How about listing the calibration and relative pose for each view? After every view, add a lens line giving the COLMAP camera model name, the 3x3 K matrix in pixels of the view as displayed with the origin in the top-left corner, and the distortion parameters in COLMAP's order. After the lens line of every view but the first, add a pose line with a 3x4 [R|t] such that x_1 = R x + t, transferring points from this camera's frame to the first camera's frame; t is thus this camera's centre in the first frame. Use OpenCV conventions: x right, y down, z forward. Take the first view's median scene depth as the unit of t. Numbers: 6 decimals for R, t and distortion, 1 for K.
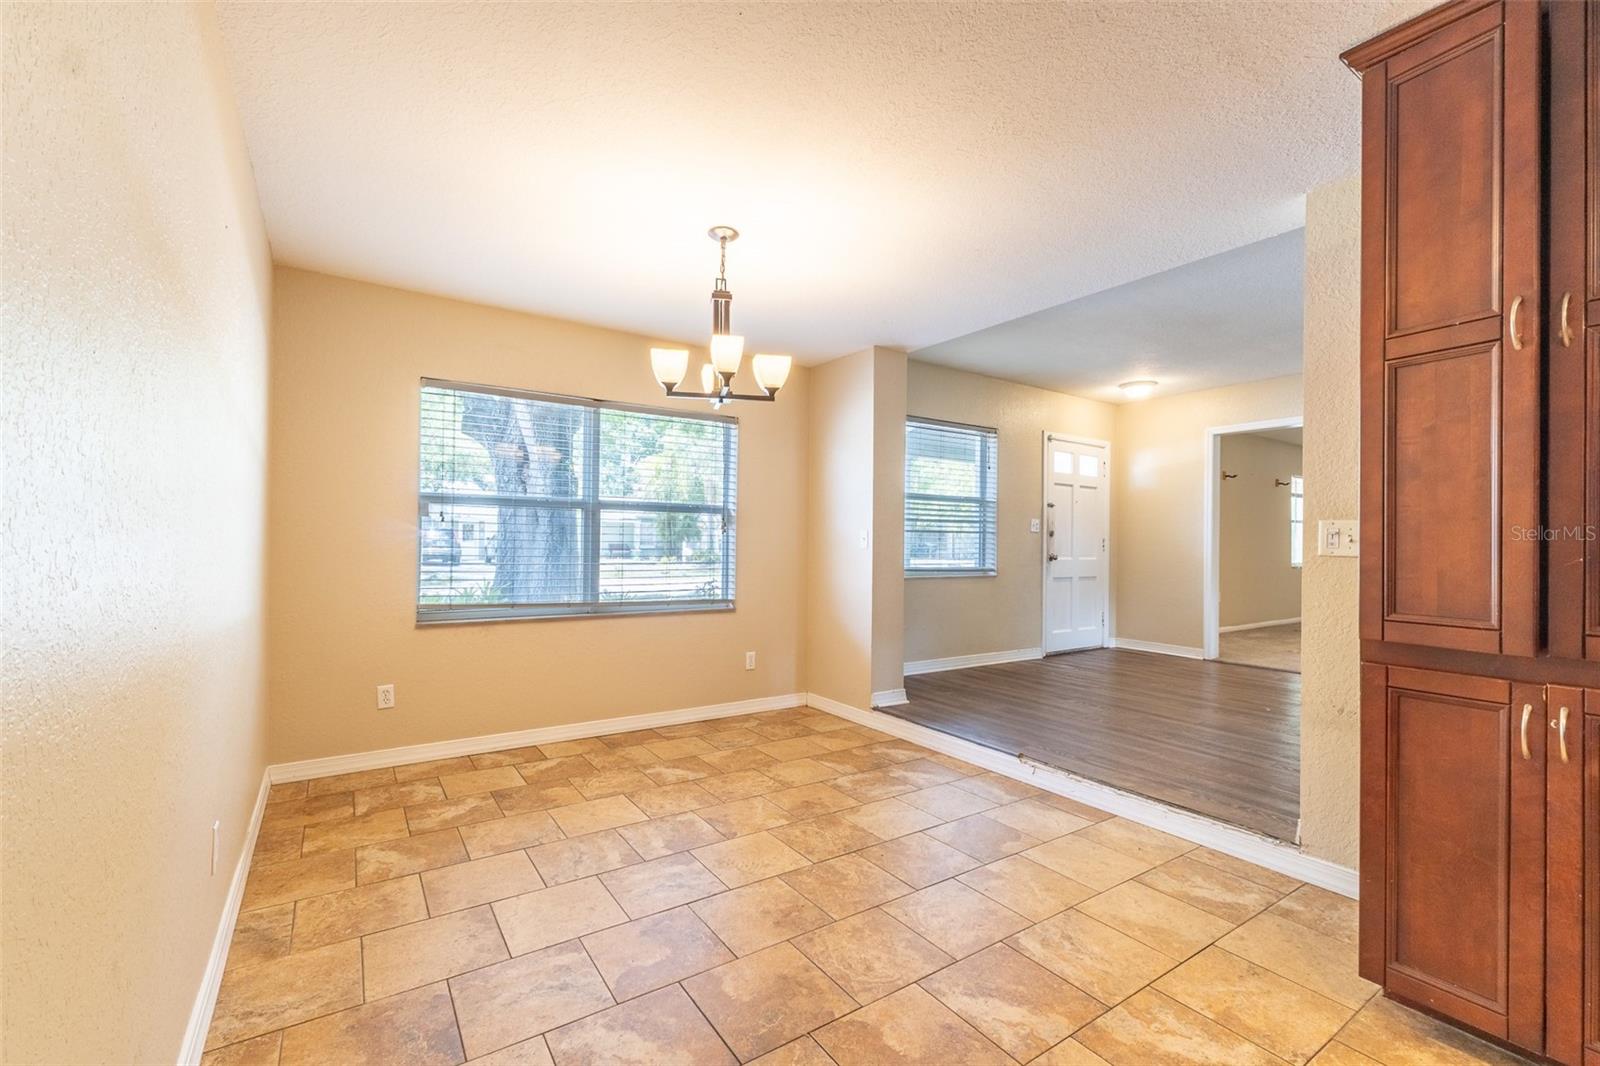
lens RADIAL K [[678.7, 0, 797.6], [0, 678.7, 536.5], [0, 0, 1]] dist [0.003997, 0.000554]
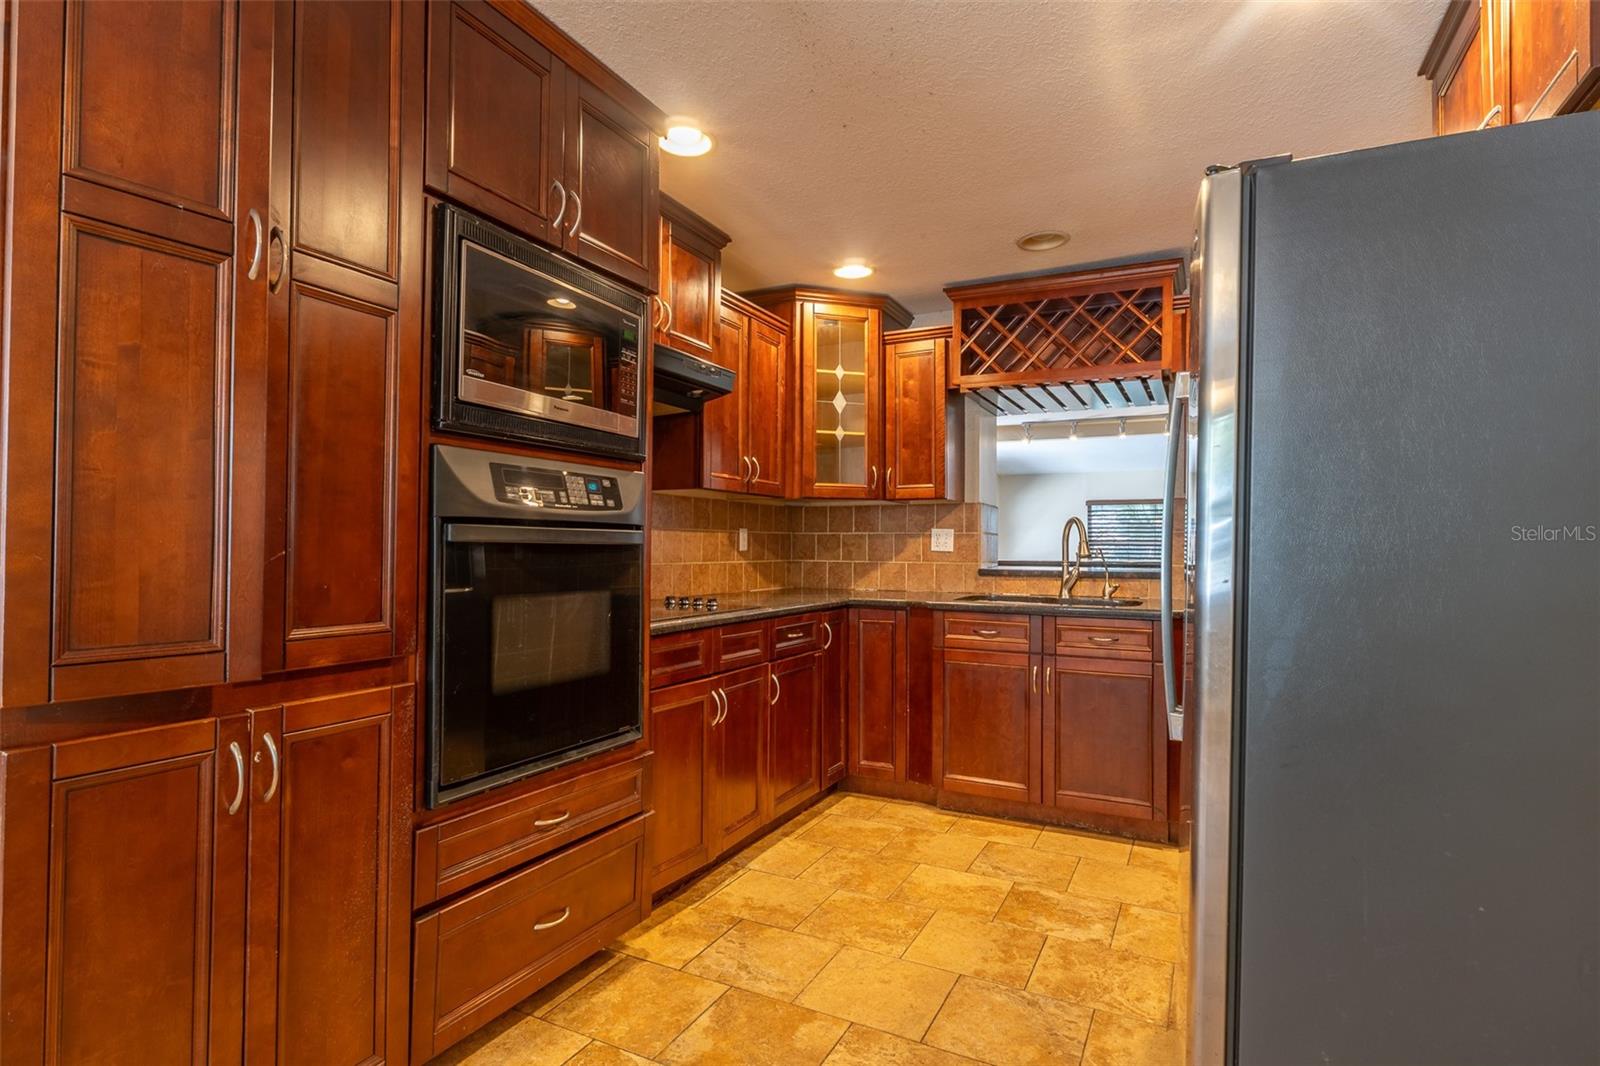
lens RADIAL K [[806.8, 0, 795.3], [0, 806.8, 538.0], [0, 0, 1]] dist [0.000925, -0.000350]
pose [[-0.478041, -0.005626, 0.878320, -0.011773], [-0.021866, 0.999746, -0.005497, 0.003097], [-0.878066, -0.021833, -0.478042, 0.380176]]
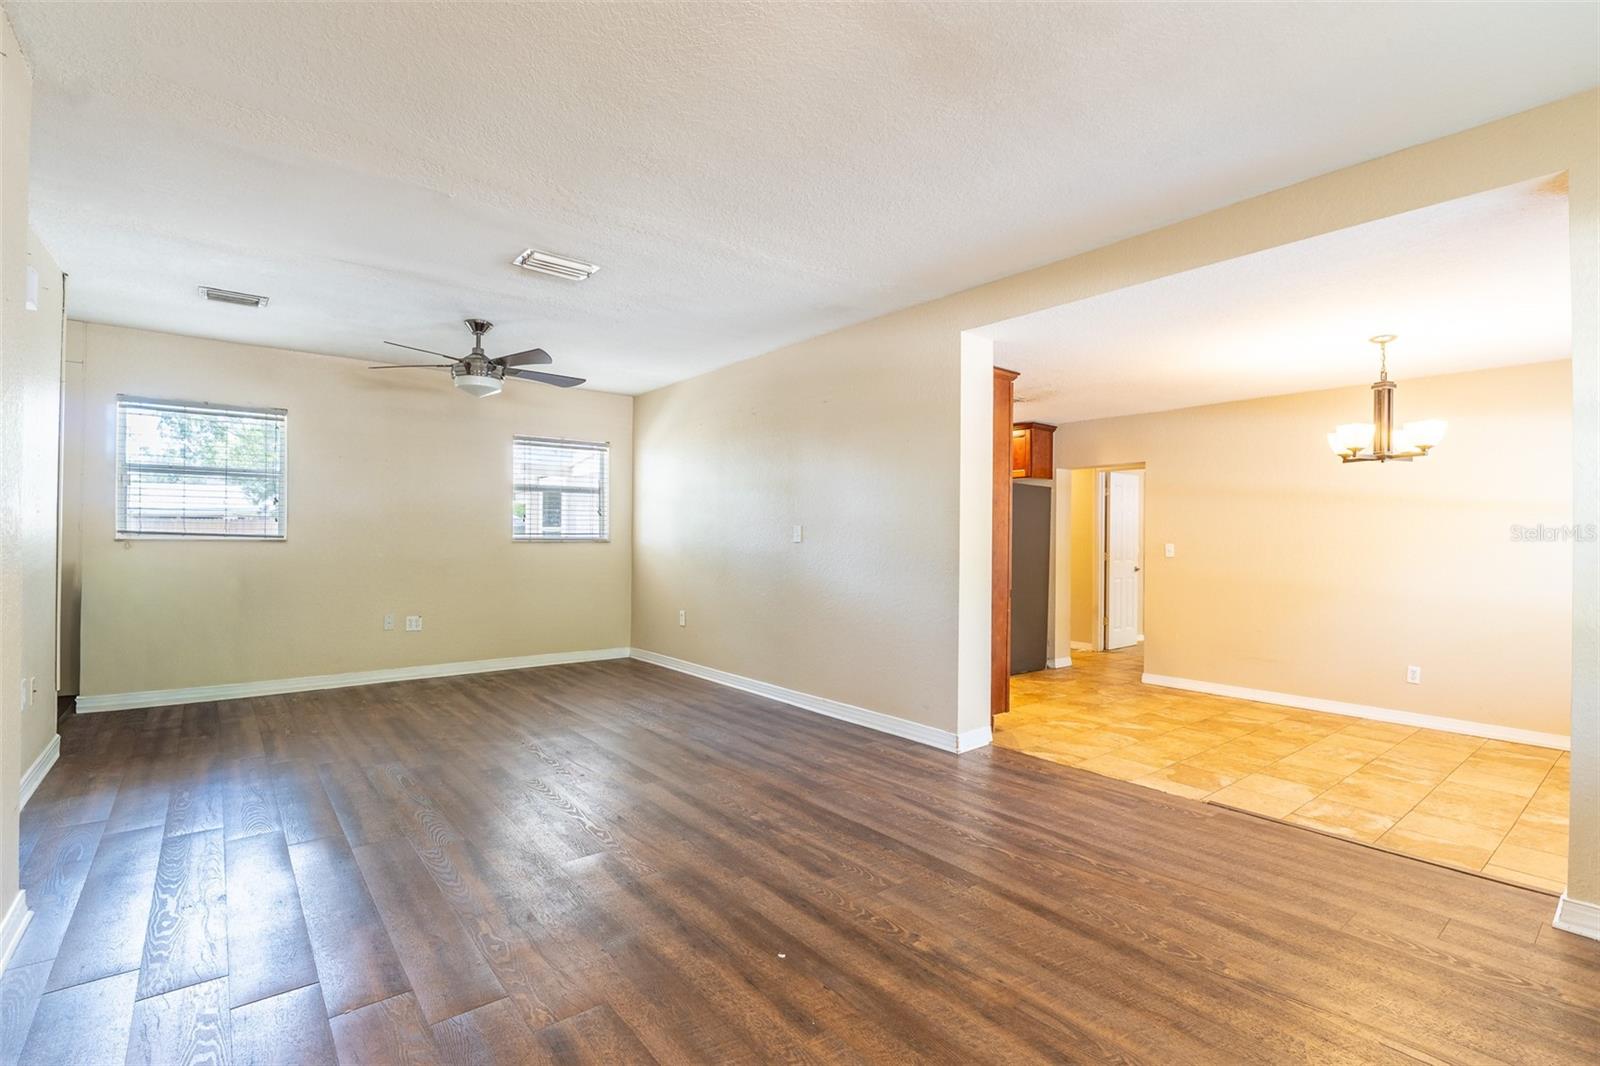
lens RADIAL K [[731.6, 0, 796.2], [0, 731.6, 534.3], [0, 0, 1]] dist [-0.006856, -0.000360]
pose [[-0.996609, -0.023973, -0.078709, 0.965538], [-0.022945, 0.999640, -0.013932, -0.004957], [0.079014, -0.012079, -0.996800, 1.941988]]
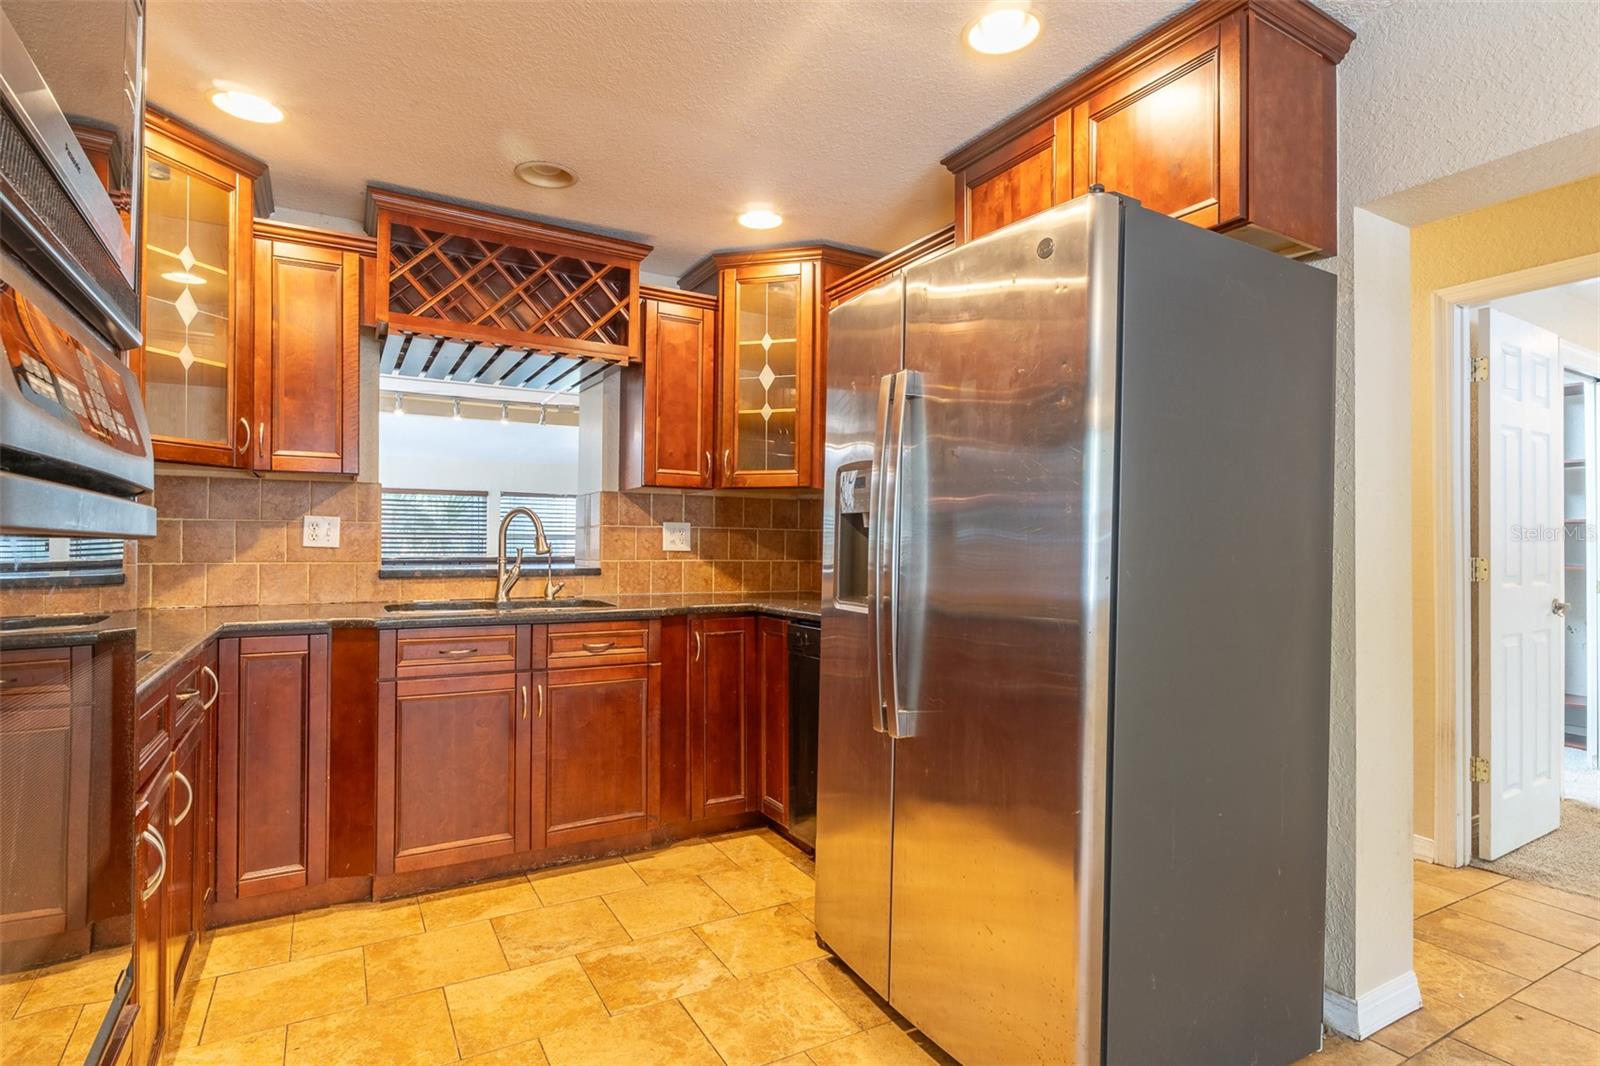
lens RADIAL K [[806.8, 0, 795.3], [0, 806.8, 538.0], [0, 0, 1]] dist [0.000925, -0.000350]
pose [[-0.996816, -0.018099, 0.077656, 0.381487], [-0.019603, 0.999634, -0.018660, 0.008181], [-0.077290, -0.020123, -0.996806, 0.442429]]
